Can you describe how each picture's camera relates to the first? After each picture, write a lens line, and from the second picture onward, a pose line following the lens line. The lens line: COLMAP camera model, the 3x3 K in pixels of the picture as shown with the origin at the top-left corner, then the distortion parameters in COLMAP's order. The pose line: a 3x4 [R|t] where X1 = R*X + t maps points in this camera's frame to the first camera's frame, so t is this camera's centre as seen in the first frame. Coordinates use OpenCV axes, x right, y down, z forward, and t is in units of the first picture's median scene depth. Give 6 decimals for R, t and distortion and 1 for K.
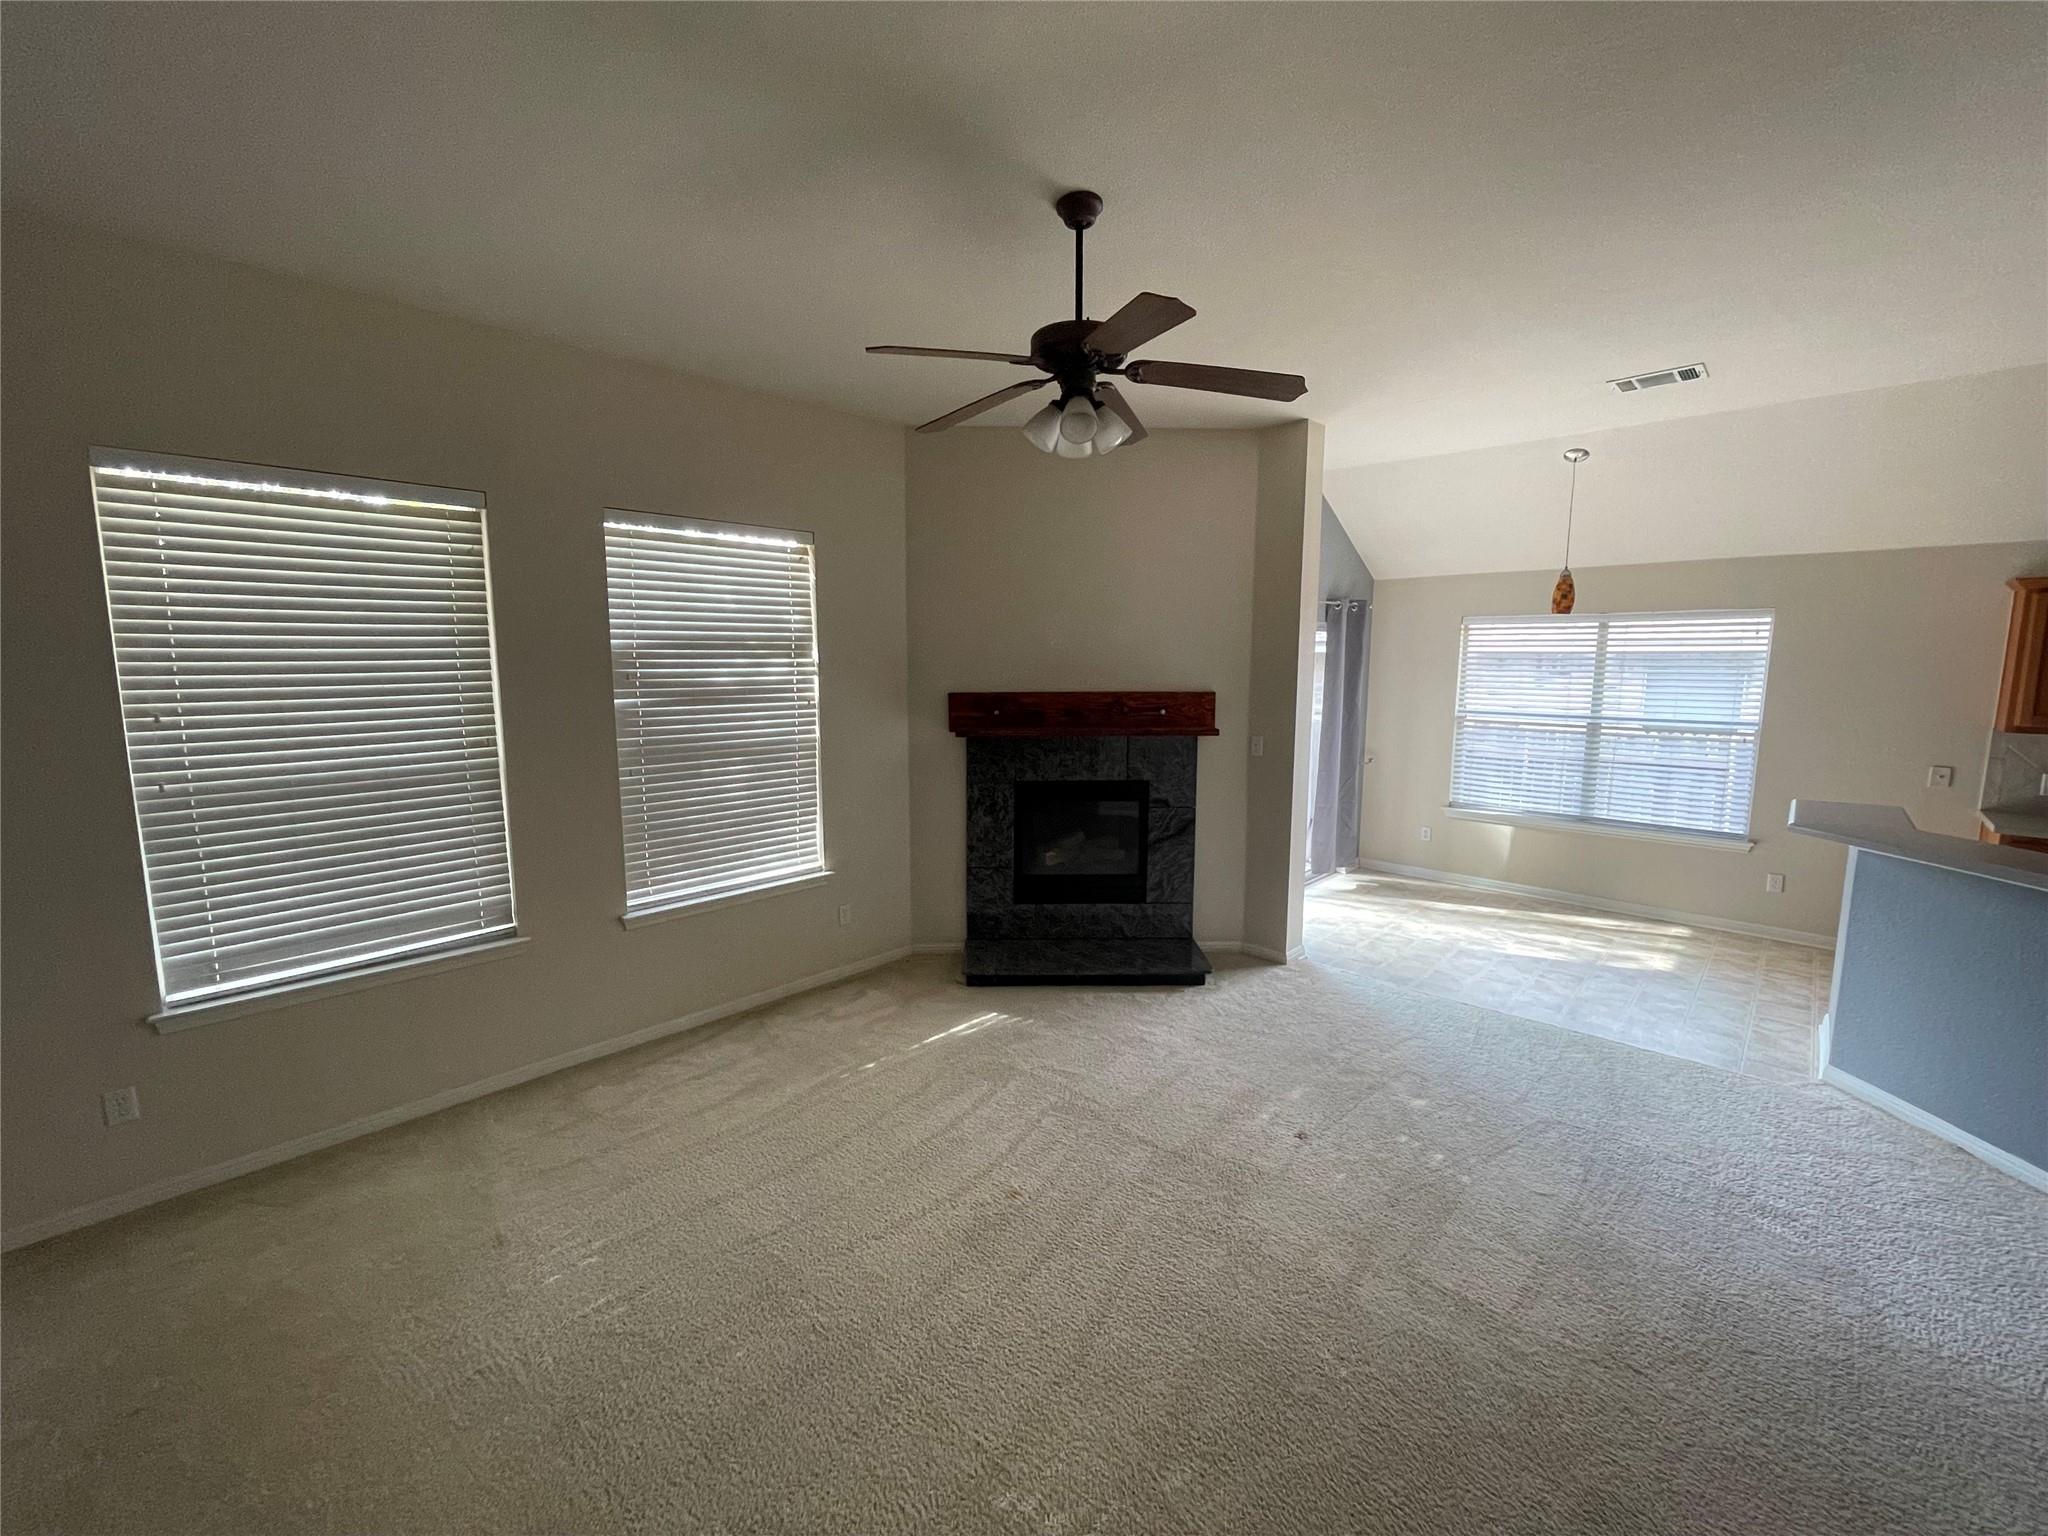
lens RADIAL K [[827.0, 0, 1011.6], [0, 827.0, 762.6], [0, 0, 1]] dist [0.000553, 0.000077]
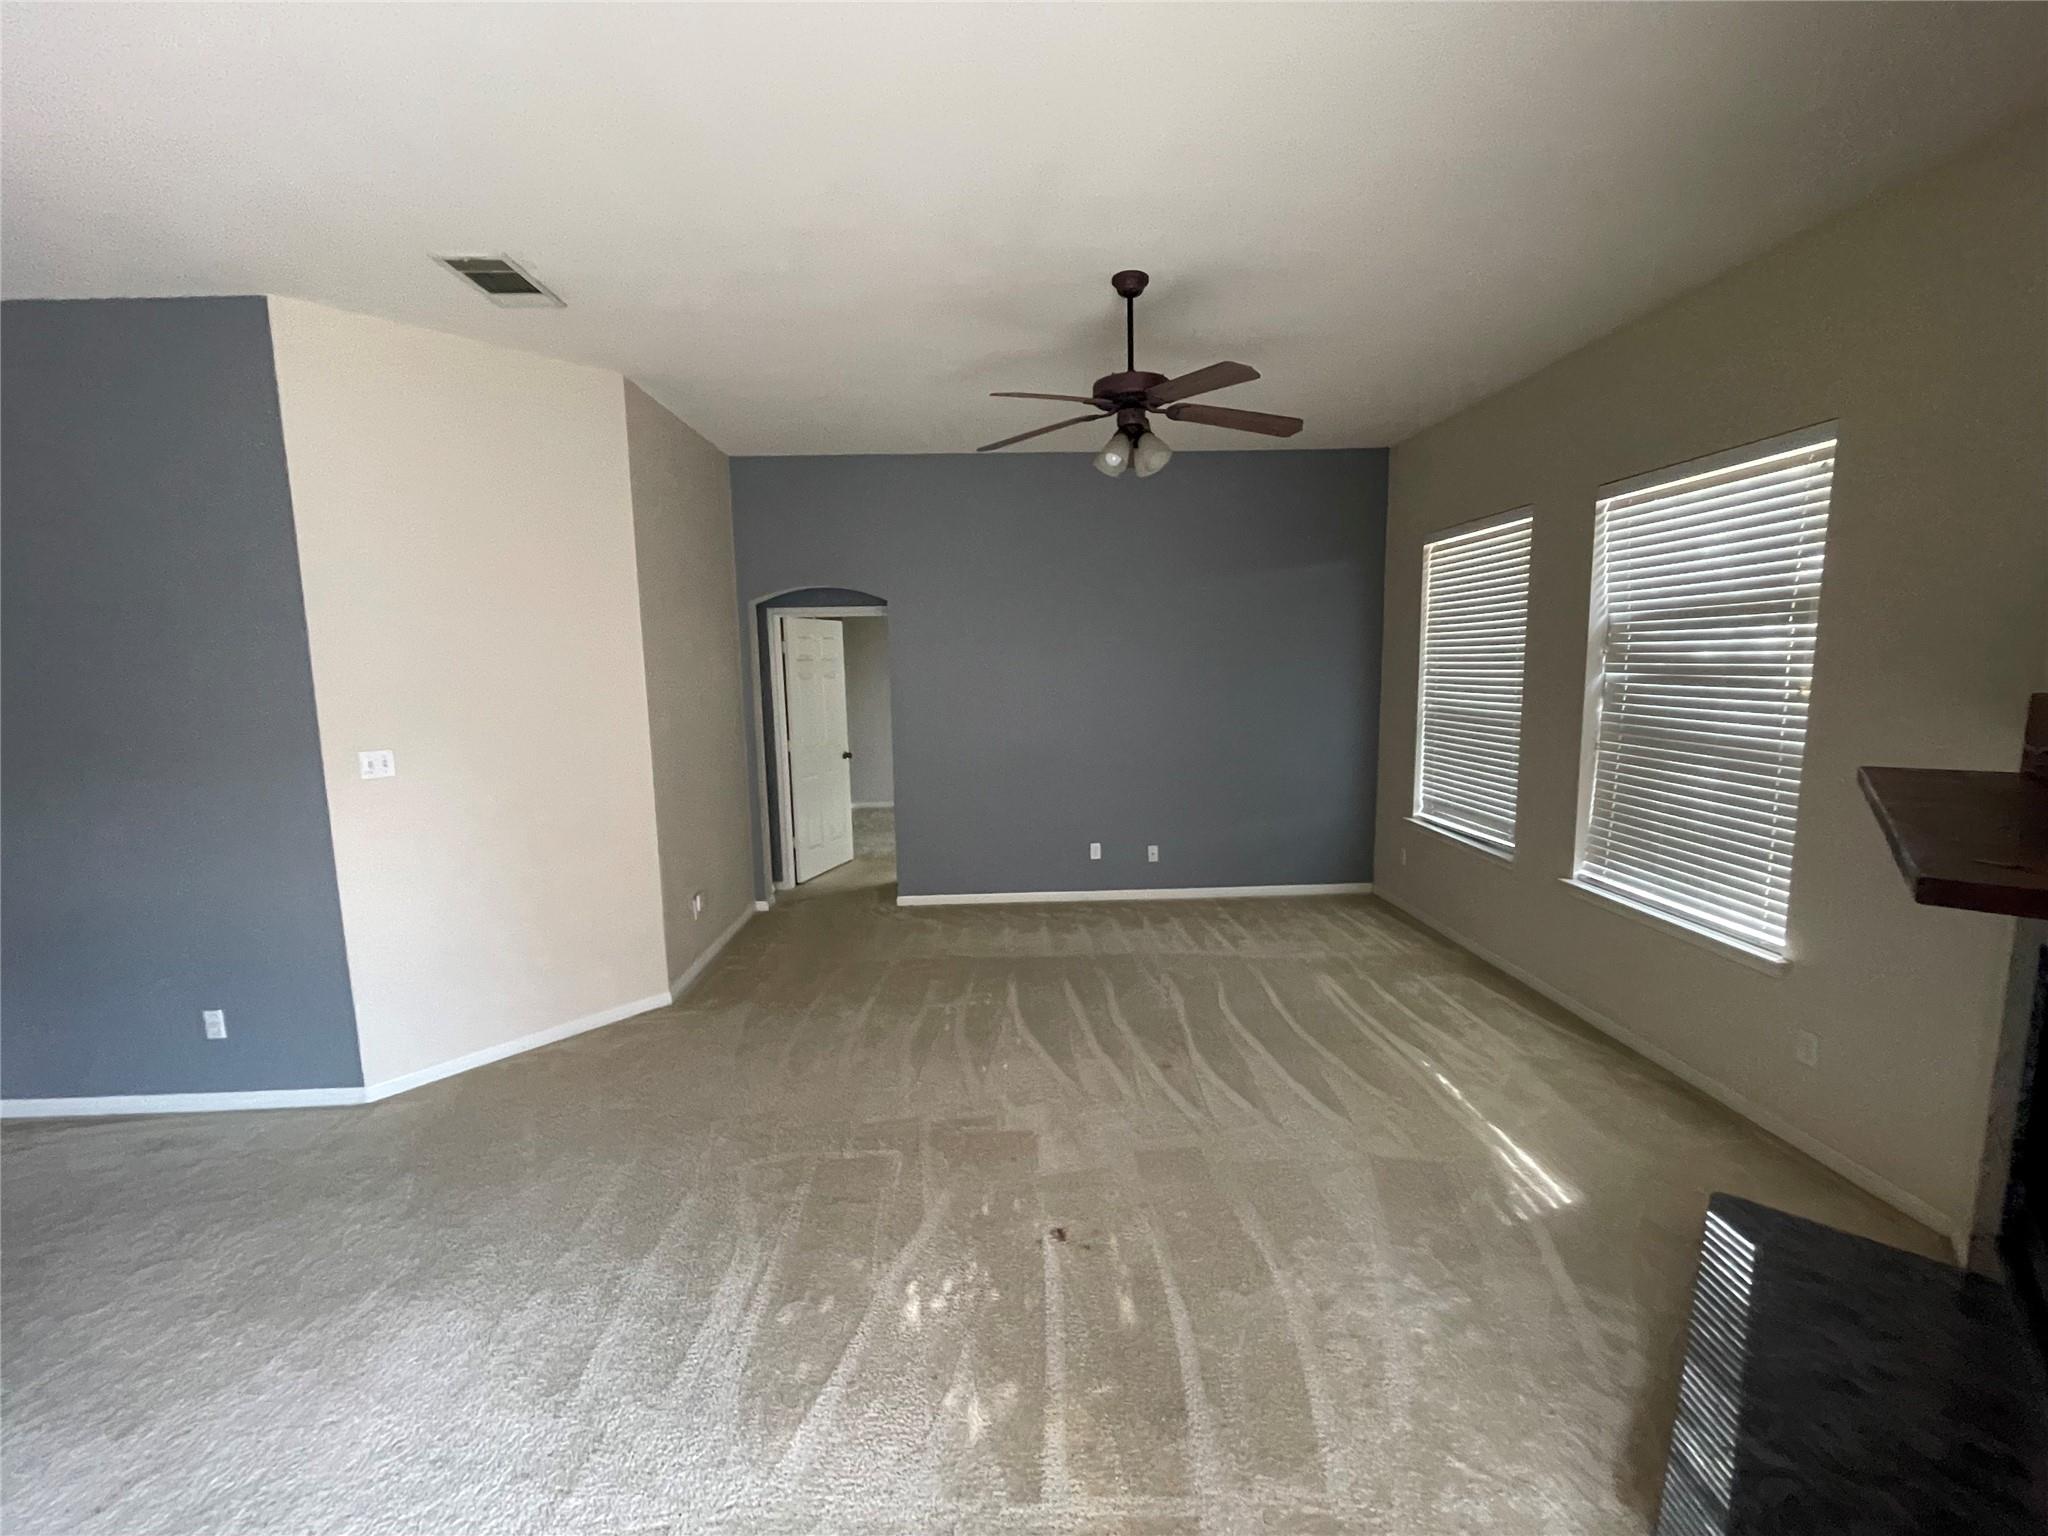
lens RADIAL K [[827.0, 0, 1022.0], [0, 827.0, 769.7], [0, 0, 1]] dist [0.000553, 0.000077]
pose [[-0.695555, 0.108165, -0.710284, 0.696532], [-0.073356, 0.972745, 0.219969, -0.121215], [0.714719, 0.205104, -0.668663, 1.100939]]
